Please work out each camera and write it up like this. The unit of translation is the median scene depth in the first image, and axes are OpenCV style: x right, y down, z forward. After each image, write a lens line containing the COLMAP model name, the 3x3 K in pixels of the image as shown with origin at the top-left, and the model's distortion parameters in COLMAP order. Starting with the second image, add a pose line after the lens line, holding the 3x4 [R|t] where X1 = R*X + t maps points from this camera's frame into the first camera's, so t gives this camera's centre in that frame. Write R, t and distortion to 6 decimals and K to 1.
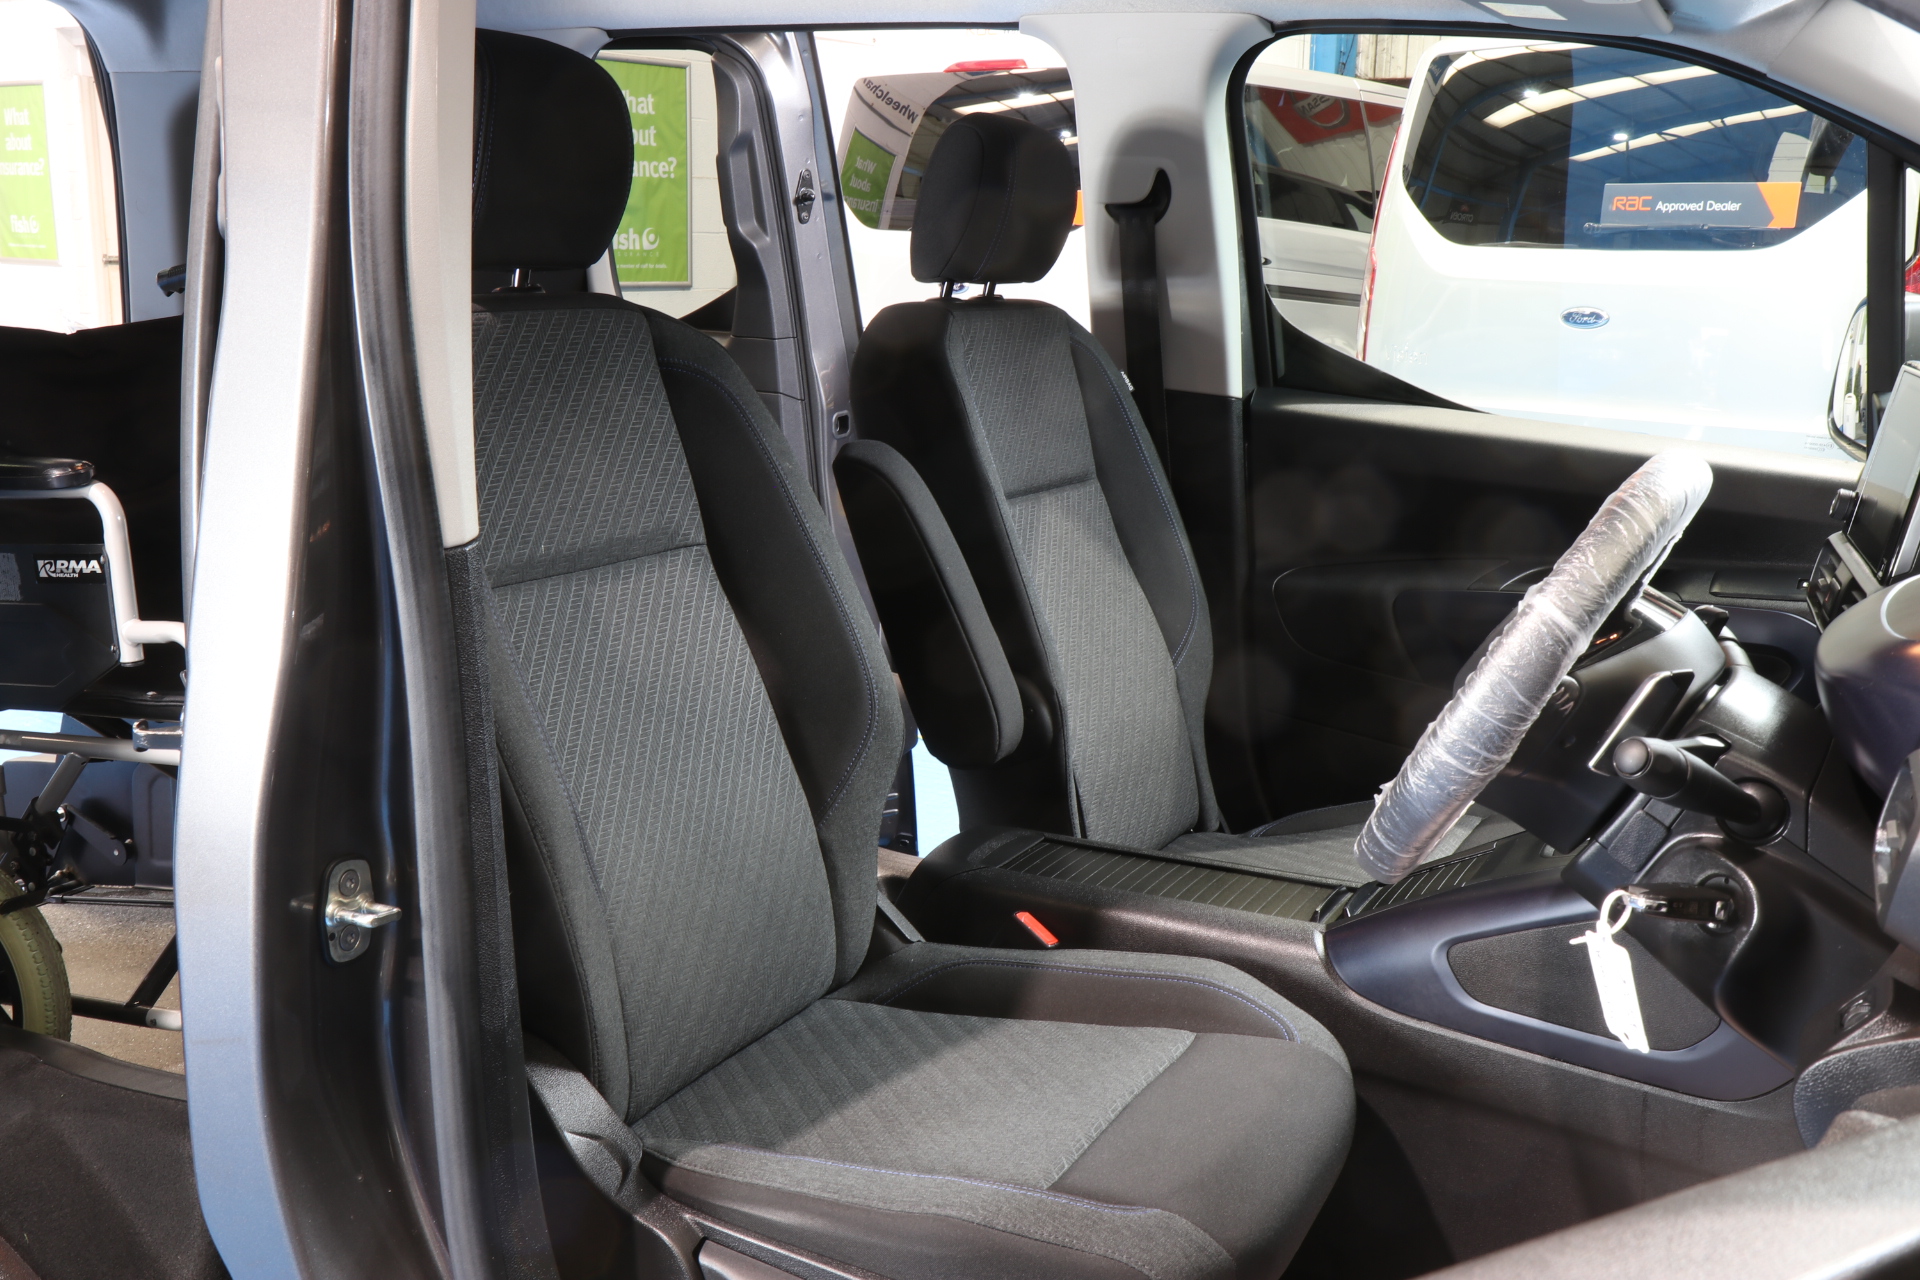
lens RADIAL K [[2014.1, 0, 933.3], [0, 2014.1, 642.2], [0, 0, 1]] dist [-0.009178, 0.208127]
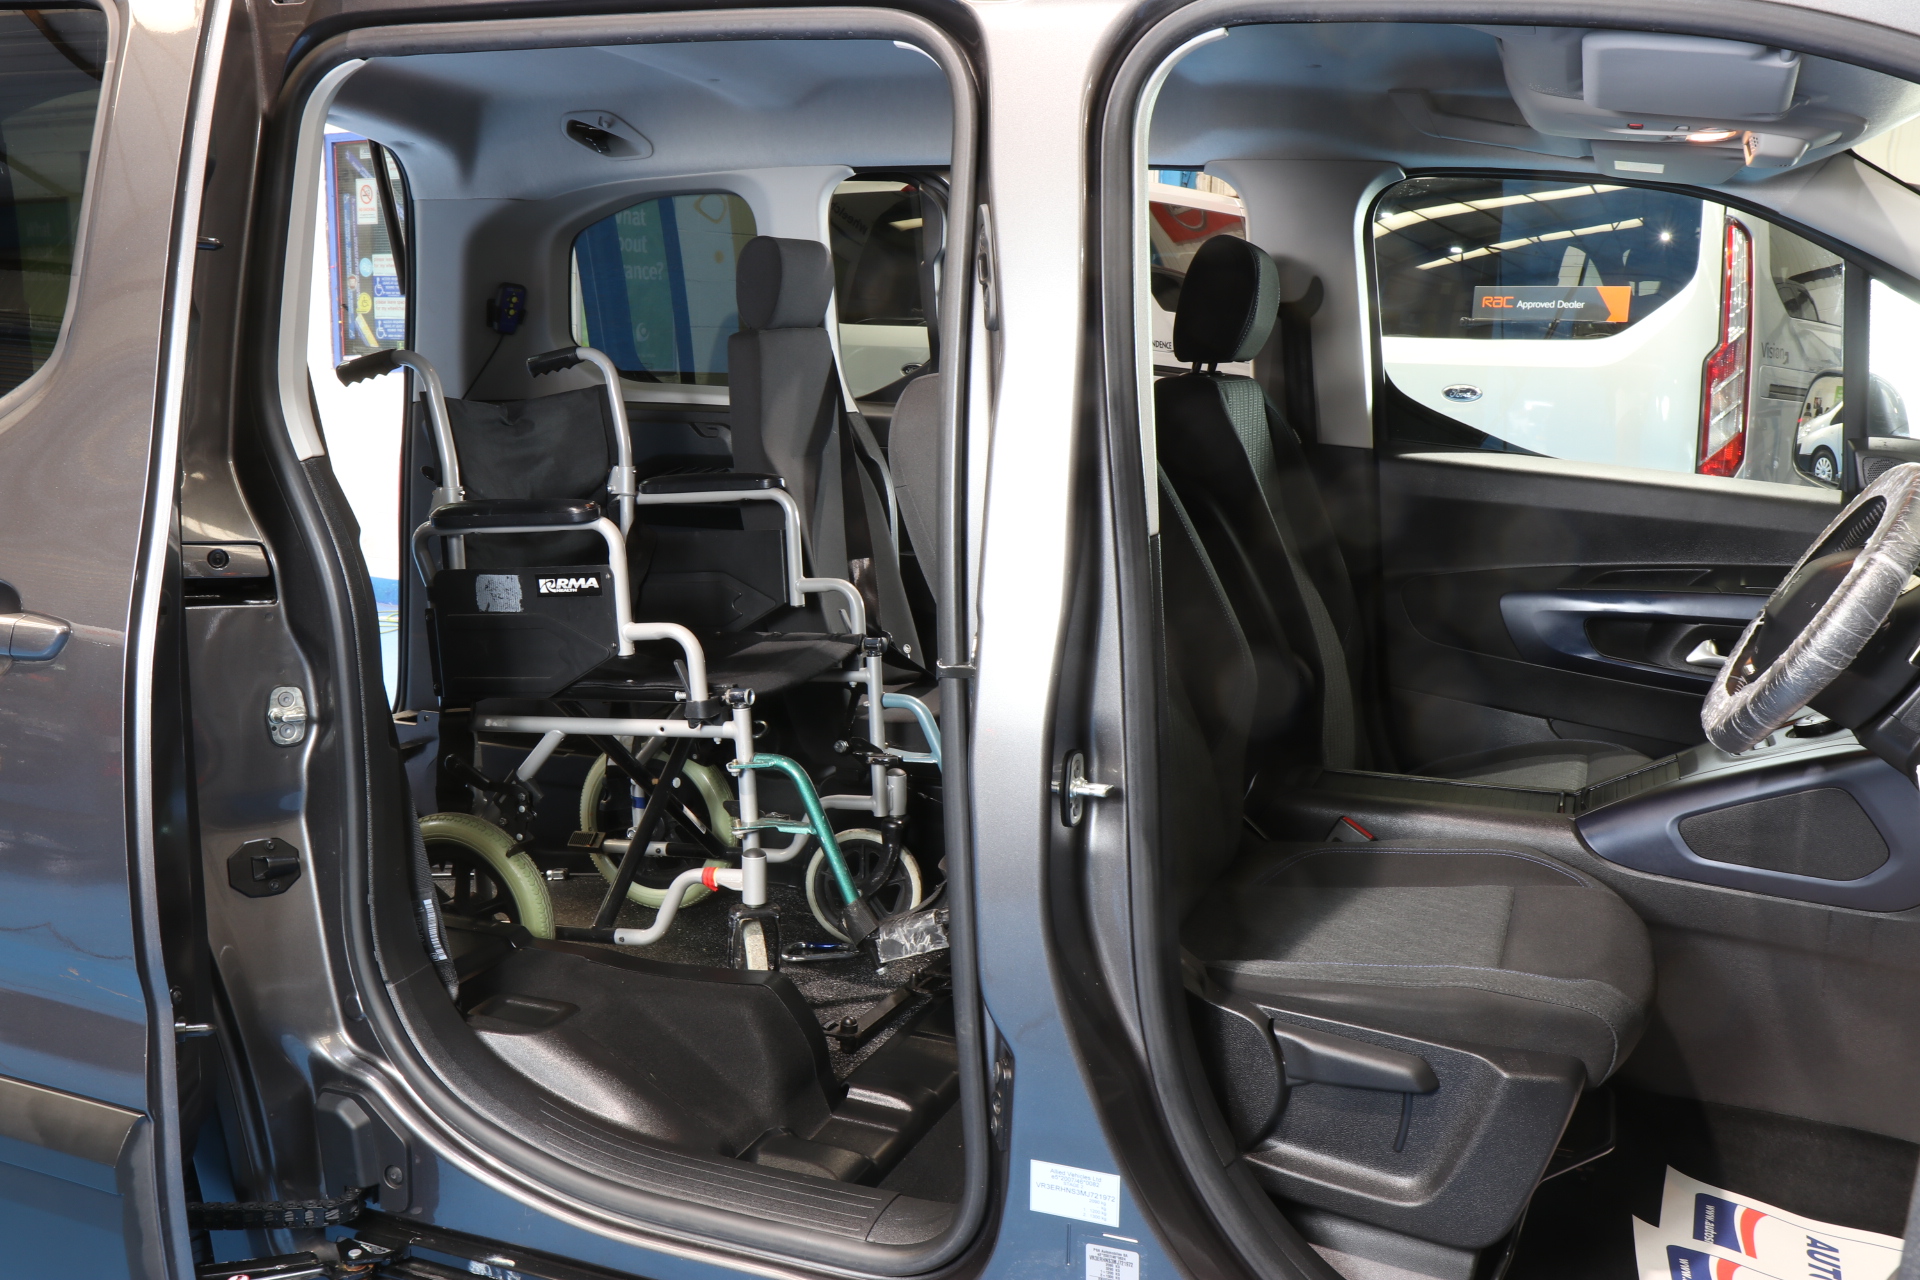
lens RADIAL K [[1788.9, 0, 960.0], [0, 1788.9, 640.0], [0, 0, 1]] dist [-0.071114, 0.250681]
pose [[0.994081, -0.022442, 0.106303, -0.297170], [0.025271, 0.999360, -0.025333, 0.033523], [-0.105666, 0.027870, 0.994011, -0.156916]]
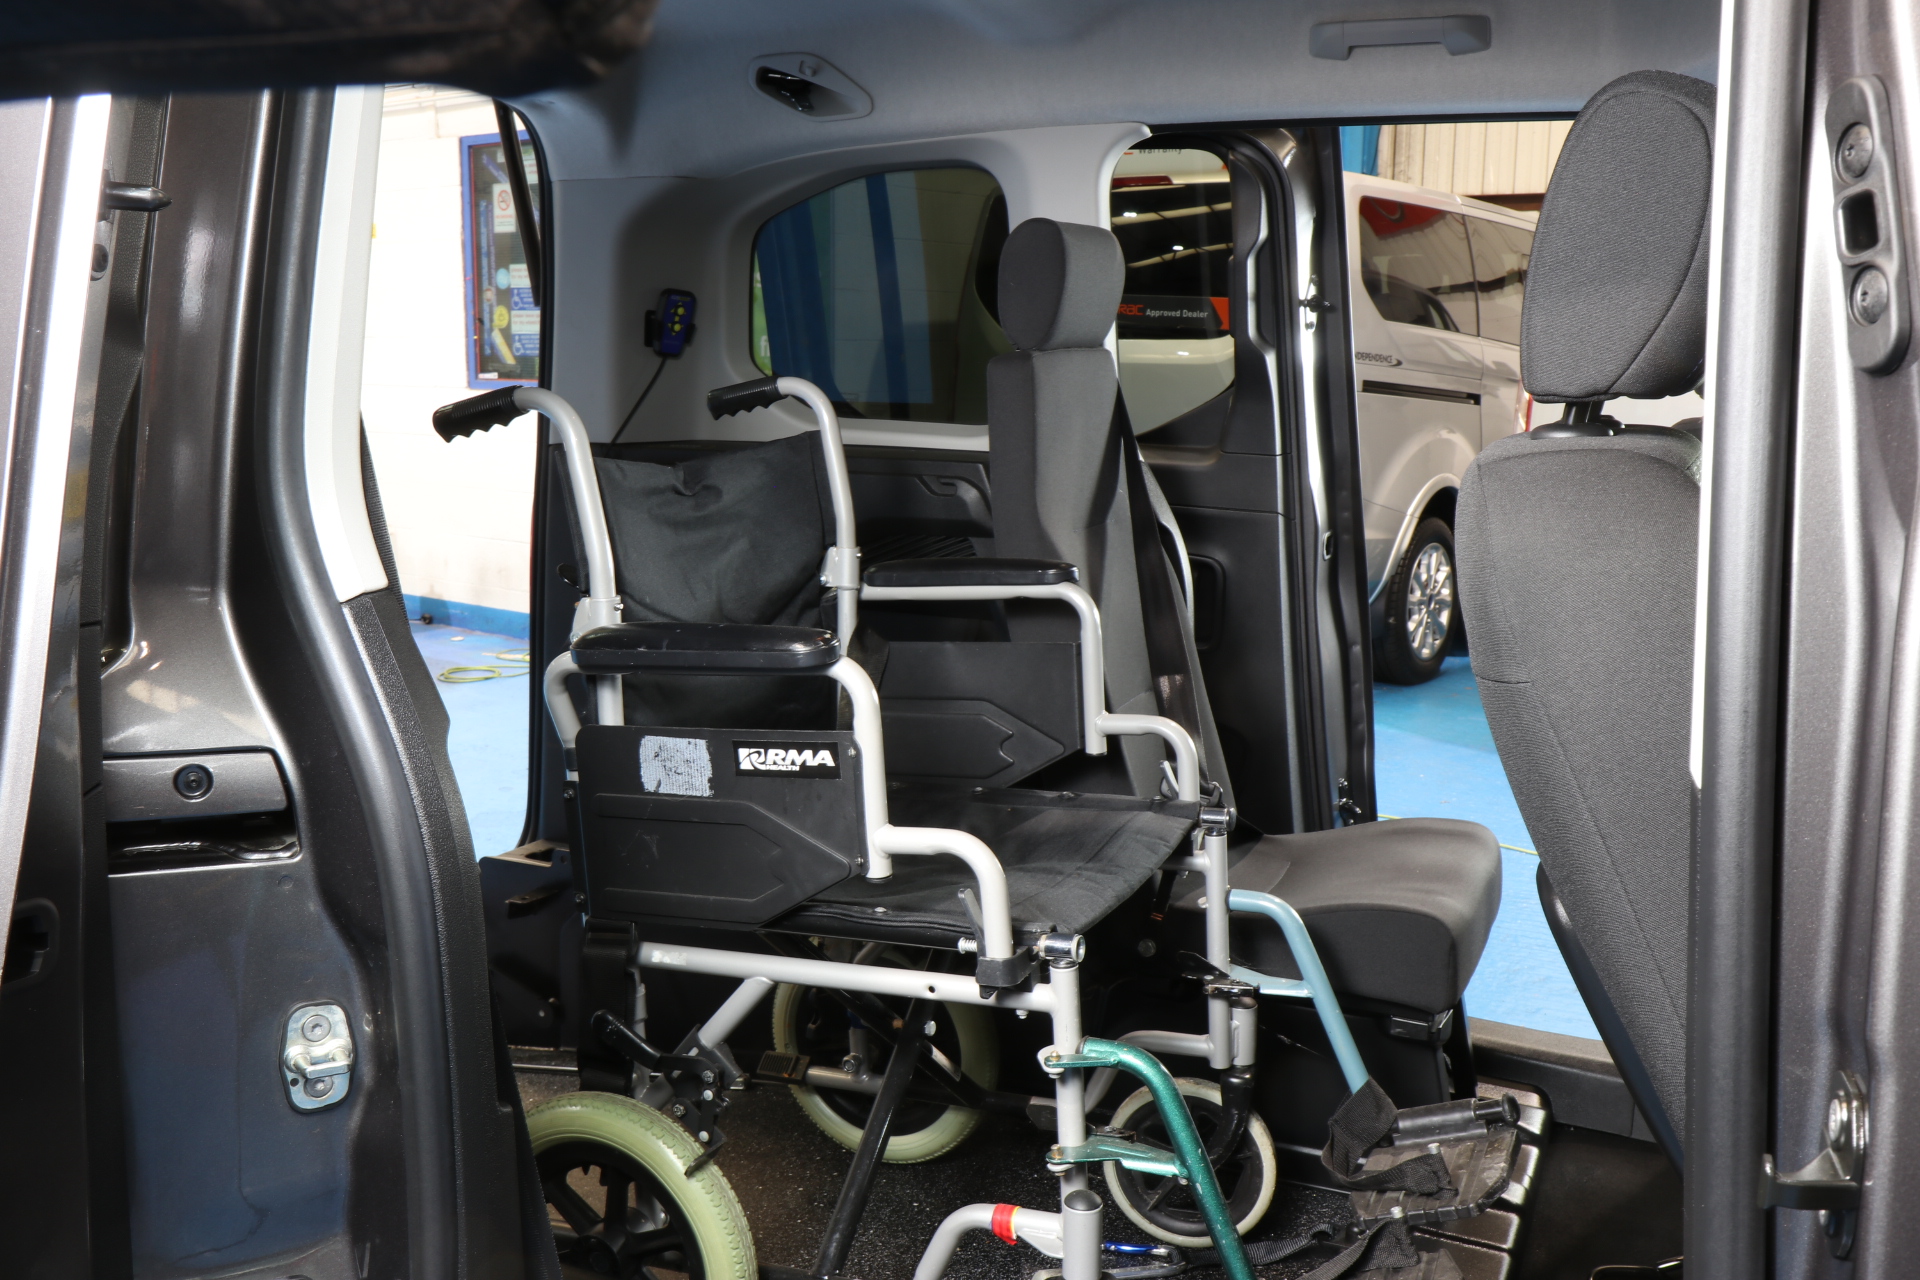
lens RADIAL K [[1788.9, 0, 960.0], [0, 1788.9, 640.0], [0, 0, 1]] dist [-0.071114, 0.250681]
pose [[0.999276, -0.015742, 0.034625, -0.376975], [0.016872, 0.999327, -0.032580, -0.059451], [-0.034089, 0.033140, 0.998869, 0.272200]]
